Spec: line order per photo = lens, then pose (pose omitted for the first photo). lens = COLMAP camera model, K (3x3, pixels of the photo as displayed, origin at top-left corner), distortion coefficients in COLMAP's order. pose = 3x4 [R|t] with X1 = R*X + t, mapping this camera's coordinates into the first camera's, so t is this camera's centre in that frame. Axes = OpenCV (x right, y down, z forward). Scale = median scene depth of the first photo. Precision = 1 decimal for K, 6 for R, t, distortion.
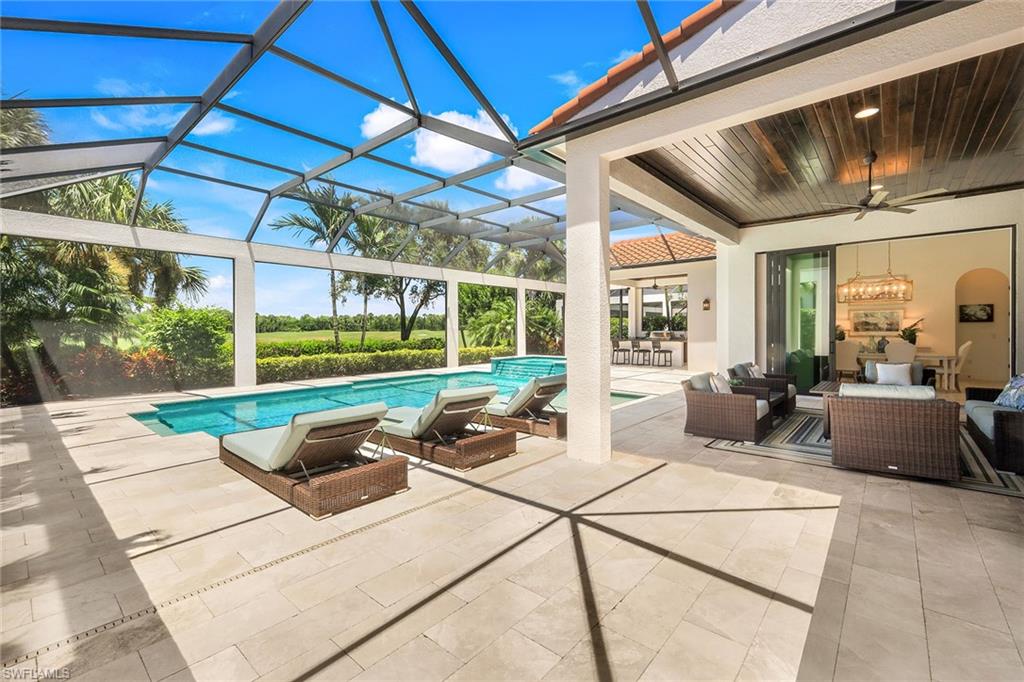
lens RADIAL K [[430.7, 0, 518.1], [0, 430.7, 336.9], [0, 0, 1]] dist [-0.000925, -0.000020]
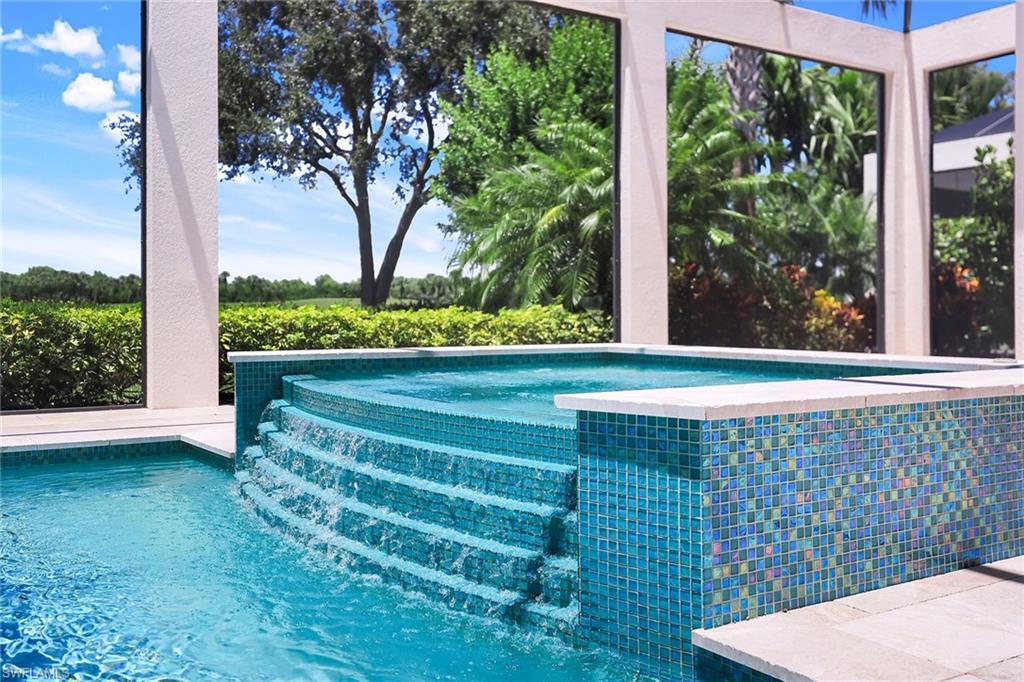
lens RADIAL K [[1003.5, 0, 513.8], [0, 1003.5, 335.7], [0, 0, 1]] dist [-0.016902, 0.000000]
pose [[0.961845, 0.009932, -0.273414, 0.102674], [-0.007602, 0.999925, 0.009579, 0.039444], [0.273489, -0.007135, 0.961849, 0.696414]]
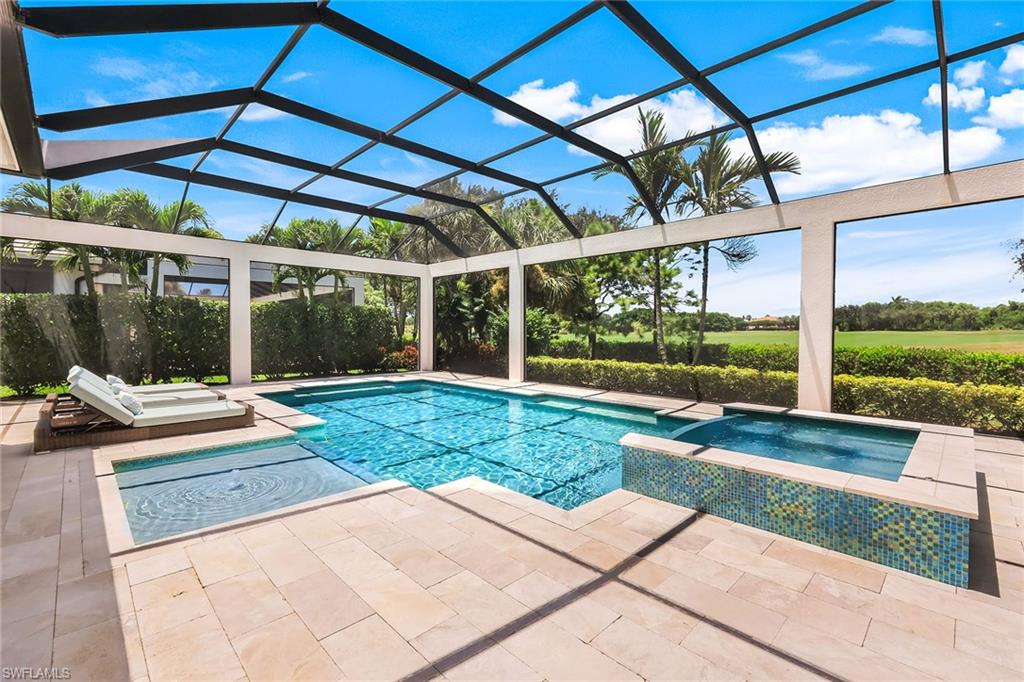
lens RADIAL K [[445.5, 0, 518.9], [0, 445.5, 332.1], [0, 0, 1]] dist [-0.011807, 0.000260]
pose [[-0.078637, 0.011005, -0.996843, 0.363094], [-0.017004, 0.999779, 0.012379, -0.018297], [0.996758, 0.017923, -0.078432, 0.785448]]
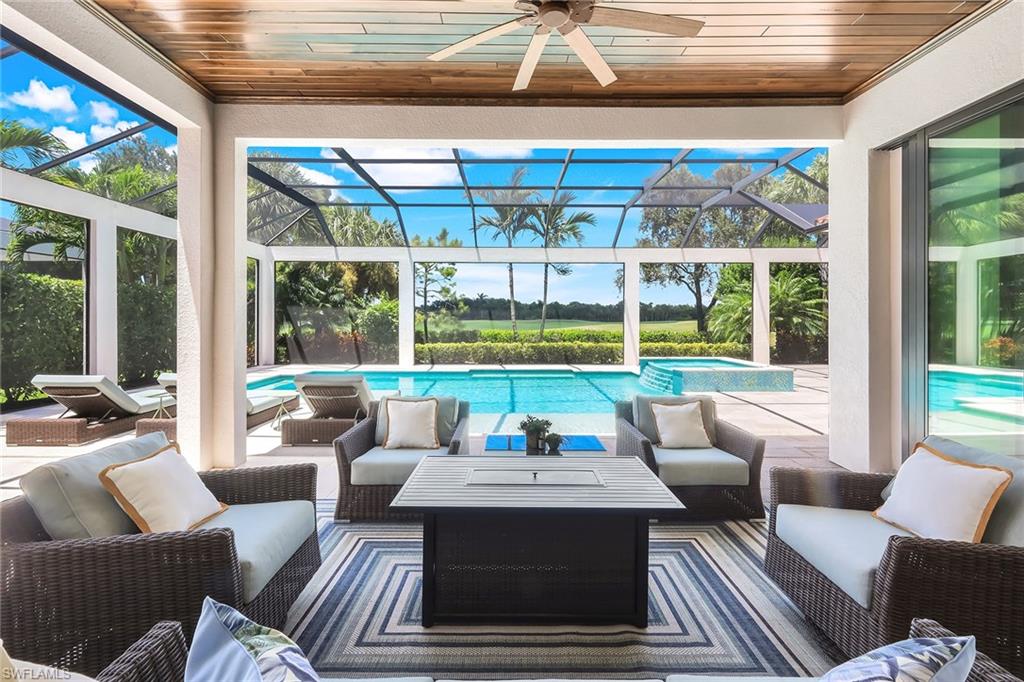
lens RADIAL K [[457.4, 0, 513.8], [0, 457.4, 323.9], [0, 0, 1]] dist [-0.010525, -0.000040]
pose [[0.660209, 0.013564, -0.750960, 0.399431], [-0.017191, 0.999848, 0.002946, -0.009225], [0.750886, 0.010965, 0.660341, 0.260236]]
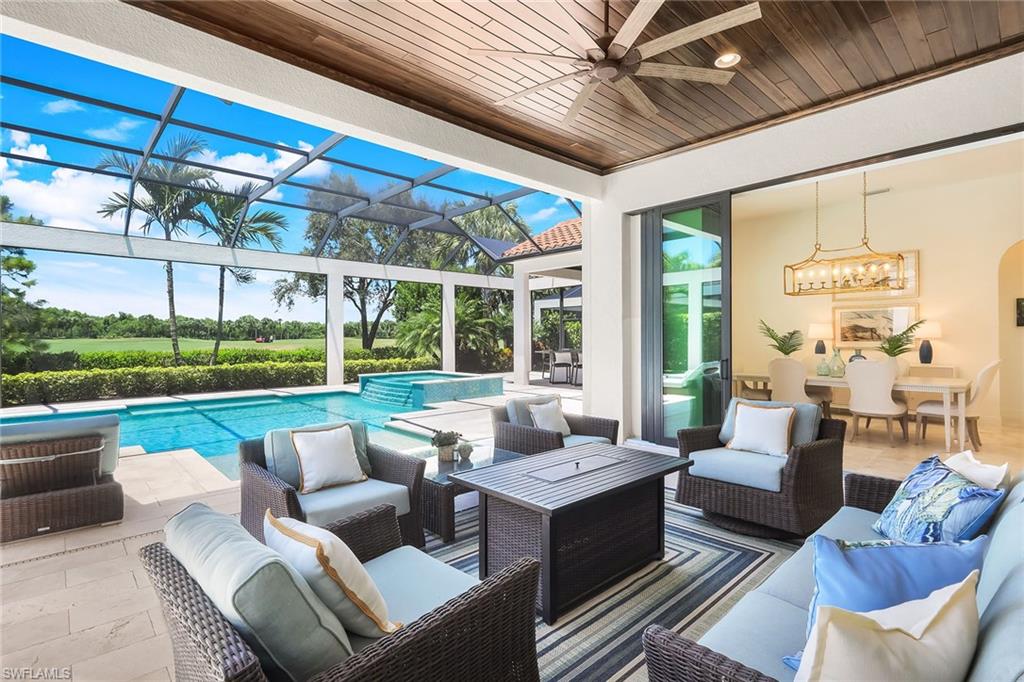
lens RADIAL K [[479.5, 0, 509.4], [0, 479.5, 345.4], [0, 0, 1]] dist [-0.001025, 0.000355]
pose [[0.994161, 0.004900, -0.107795, 0.281109], [-0.004813, 0.999988, 0.001072, -0.003719], [0.107799, -0.000547, 0.994173, 0.181487]]
